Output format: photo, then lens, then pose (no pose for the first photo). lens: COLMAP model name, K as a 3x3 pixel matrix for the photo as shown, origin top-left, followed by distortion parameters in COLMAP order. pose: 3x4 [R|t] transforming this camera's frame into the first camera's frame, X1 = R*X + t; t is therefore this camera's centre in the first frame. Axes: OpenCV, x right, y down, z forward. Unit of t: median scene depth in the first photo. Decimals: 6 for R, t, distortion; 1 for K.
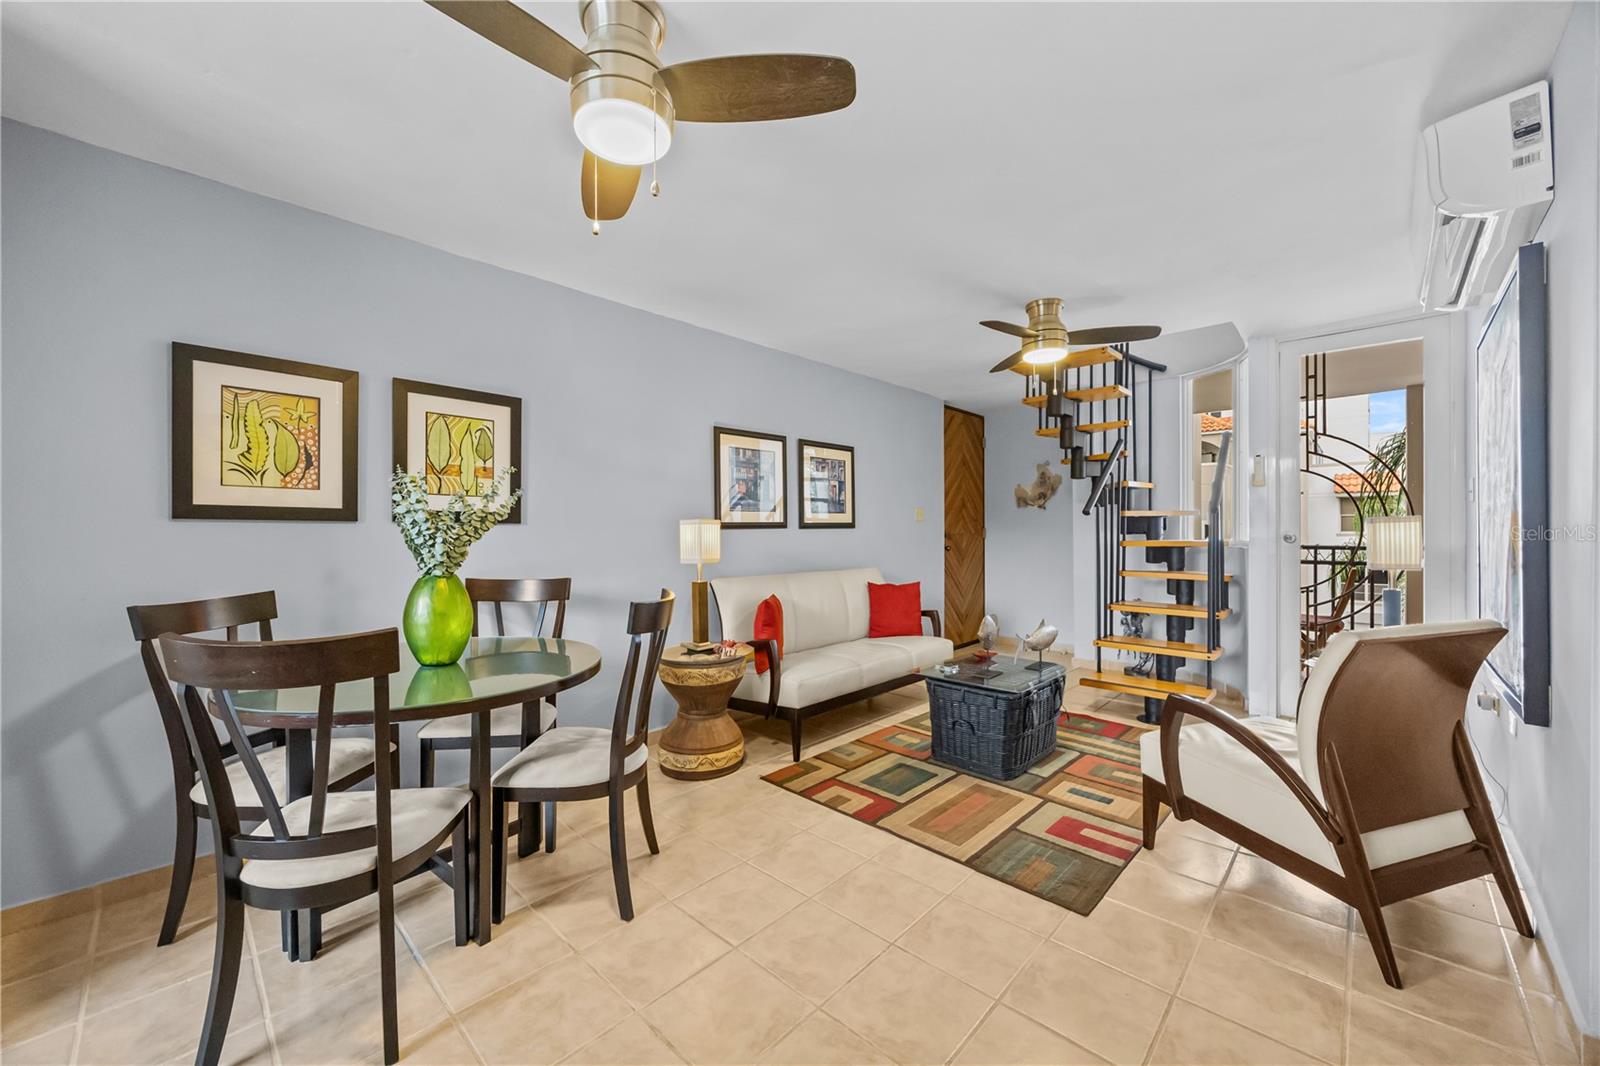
lens RADIAL K [[613.6, 0, 801.1], [0, 613.6, 536.5], [0, 0, 1]] dist [-0.002794, 0.000346]
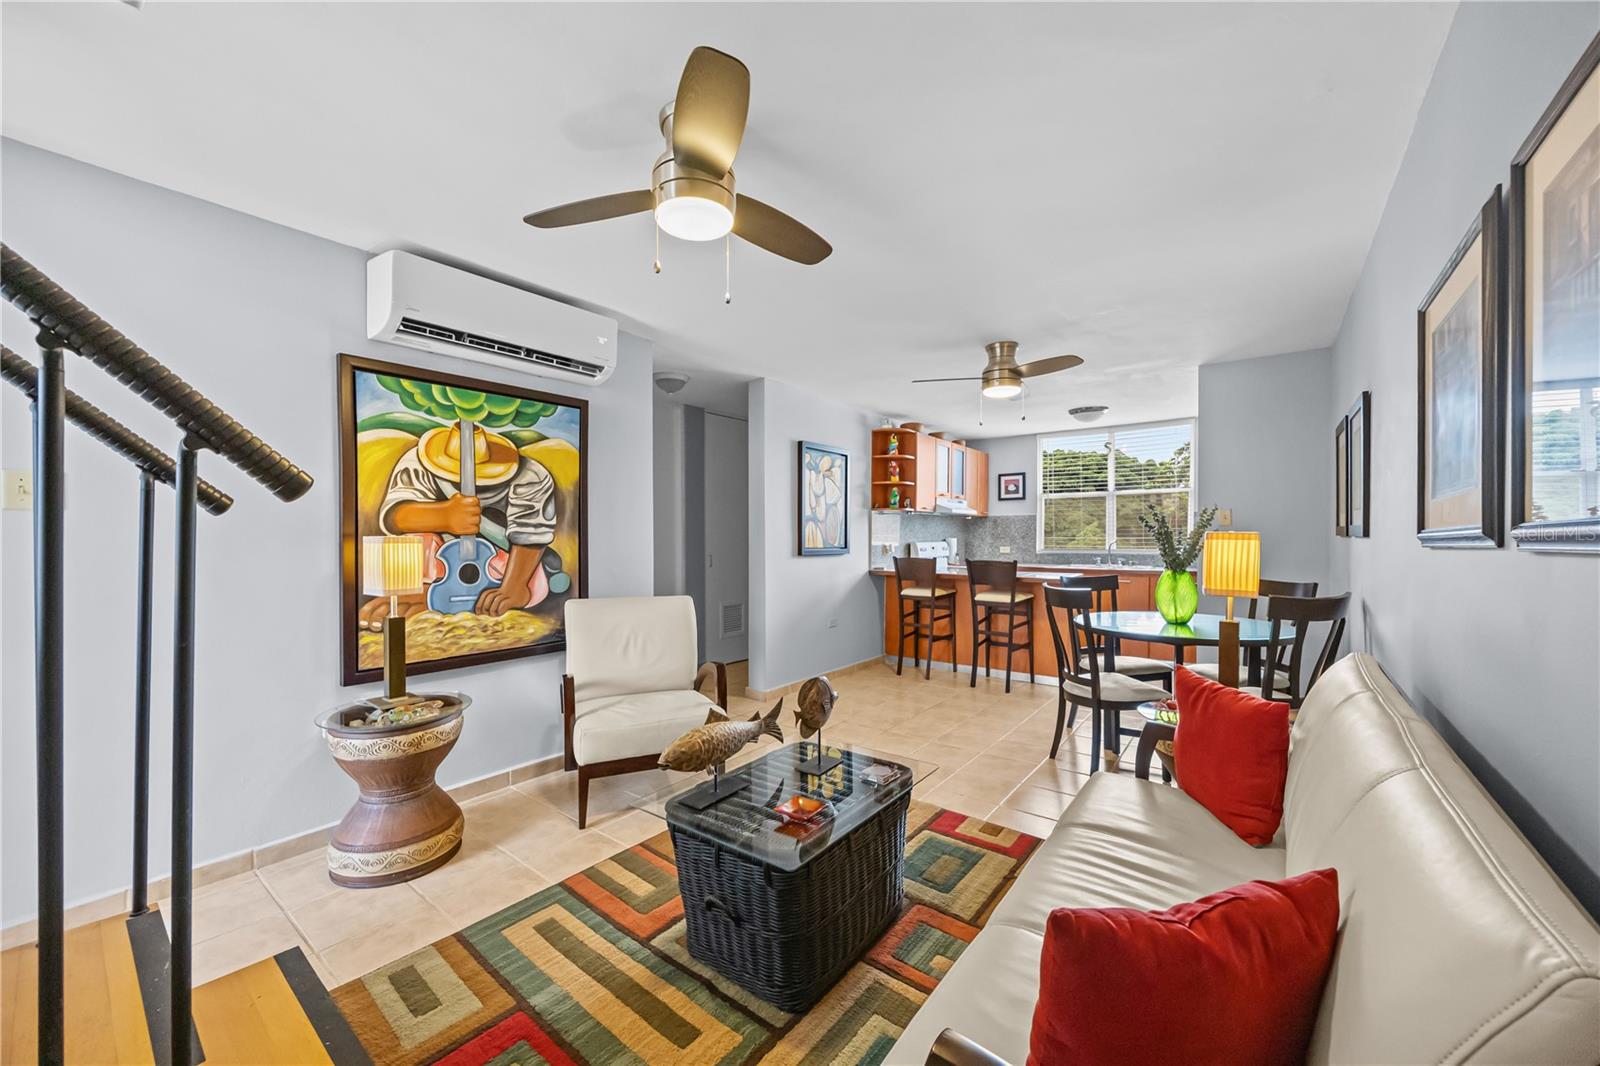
lens RADIAL K [[613.6, 0, 797.2], [0, 613.6, 547.2], [0, 0, 1]] dist [-0.002794, 0.000346]
pose [[-0.995210, 0.009054, -0.097343, 0.443118], [0.006940, 0.999733, 0.022027, -0.031297], [0.097517, 0.021246, -0.995007, 1.878761]]
